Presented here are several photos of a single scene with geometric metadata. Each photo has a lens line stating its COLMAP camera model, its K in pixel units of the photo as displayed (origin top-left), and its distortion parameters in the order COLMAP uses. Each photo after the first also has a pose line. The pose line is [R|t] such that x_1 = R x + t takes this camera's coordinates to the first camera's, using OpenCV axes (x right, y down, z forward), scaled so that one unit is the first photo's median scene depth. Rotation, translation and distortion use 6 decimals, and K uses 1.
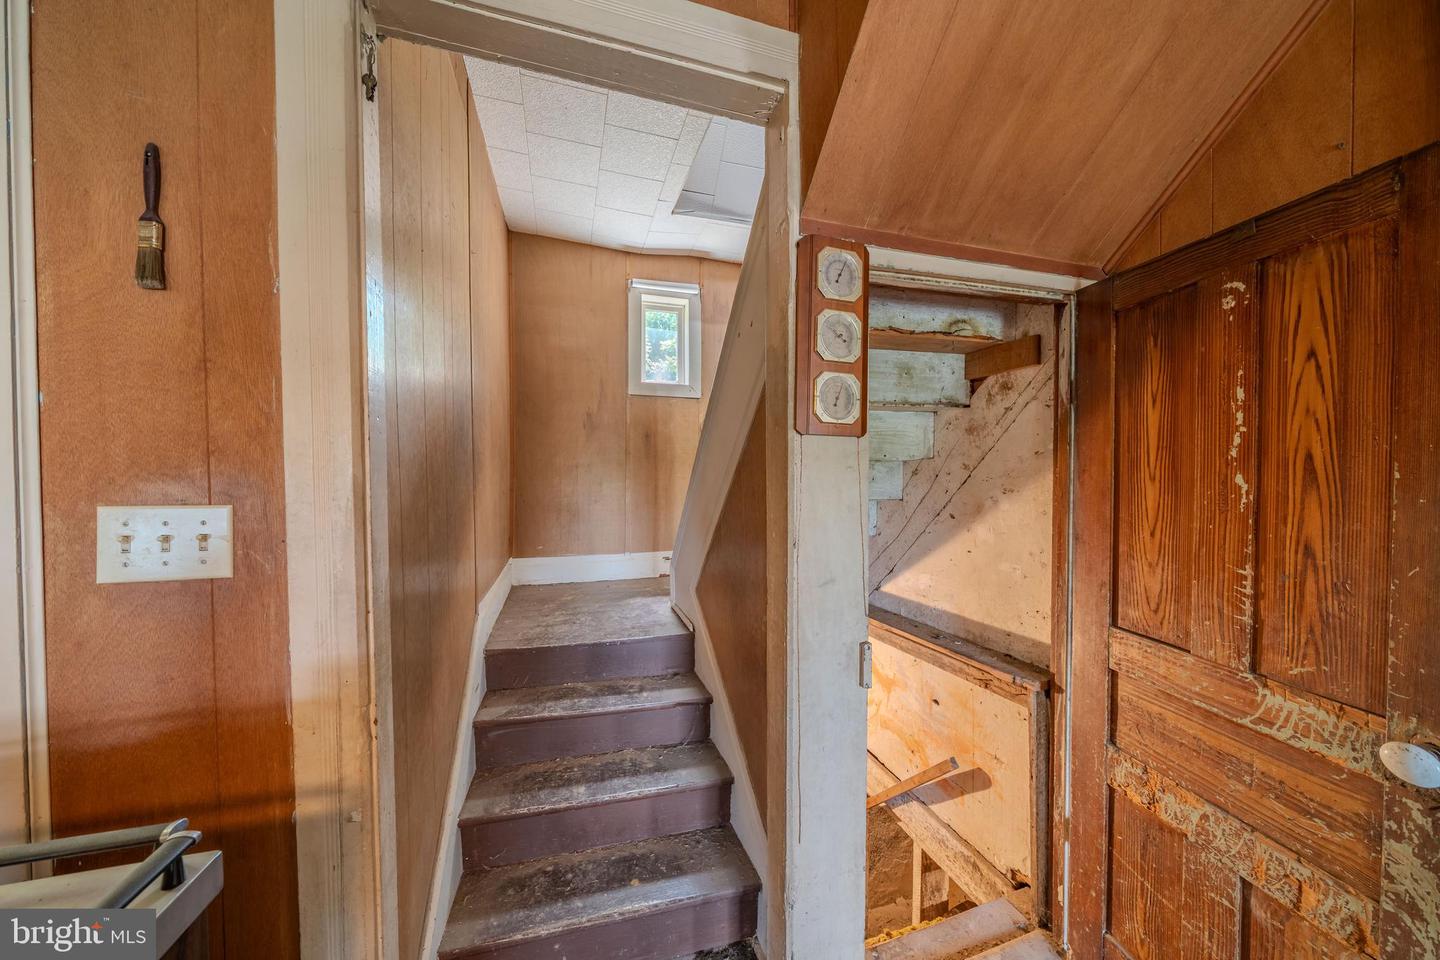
lens RADIAL K [[491.6, 0, 717.2], [0, 491.6, 486.1], [0, 0, 1]] dist [-0.006013, 0.000603]
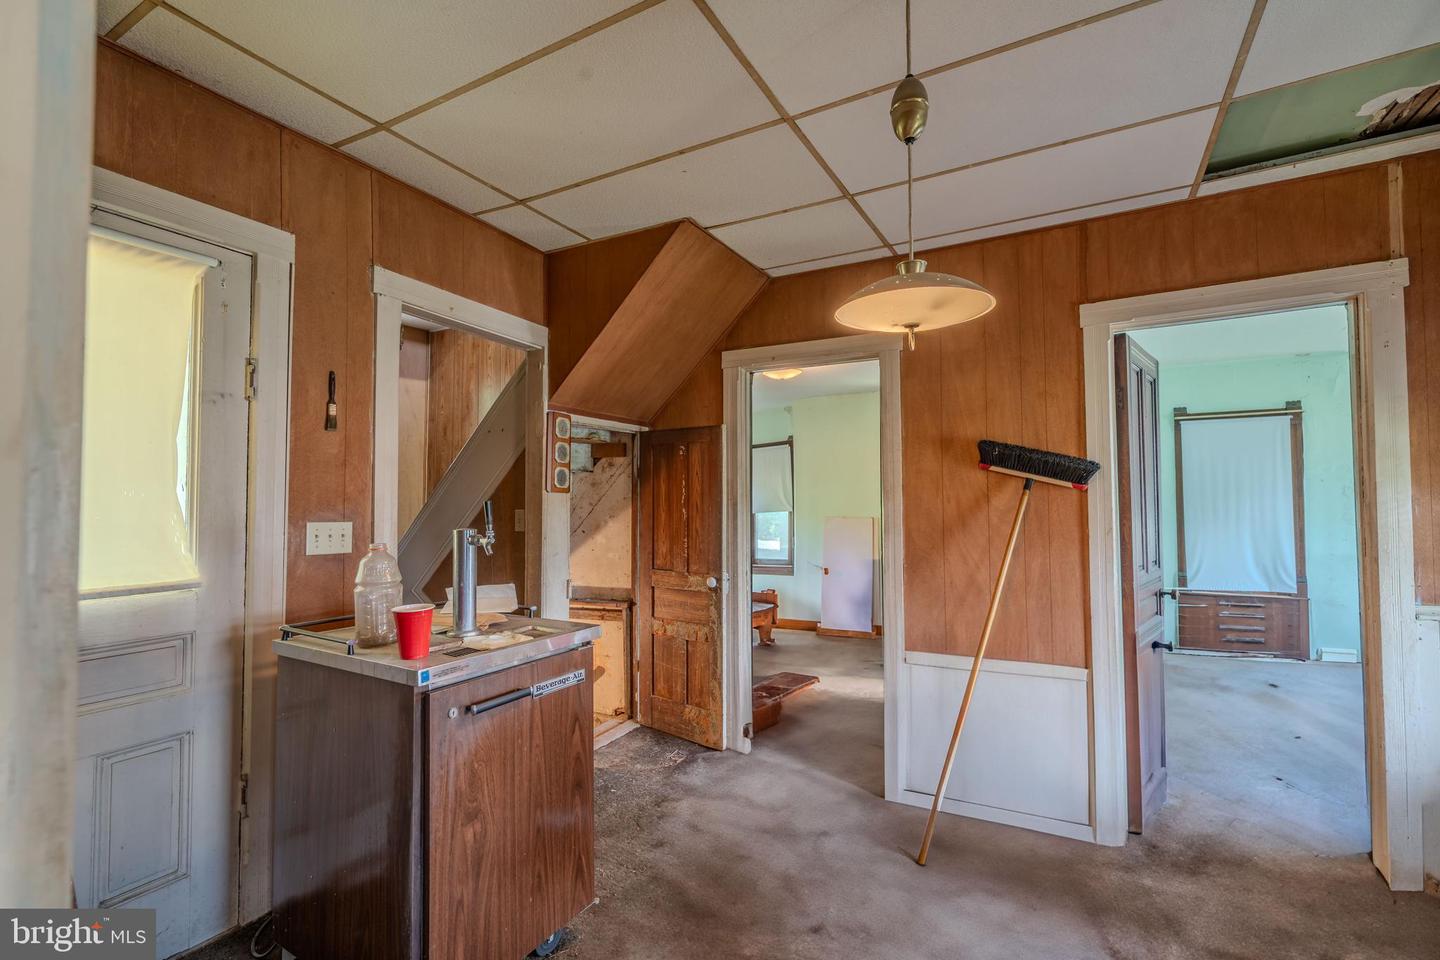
lens RADIAL K [[647.1, 0, 720.7], [0, 647.1, 487.6], [0, 0, 1]] dist [-0.000315, 0.000054]
pose [[0.721184, 0.023475, 0.692346, -1.315247], [0.013346, 0.998769, -0.047767, 0.033264], [-0.692615, 0.043688, 0.719983, -1.737305]]
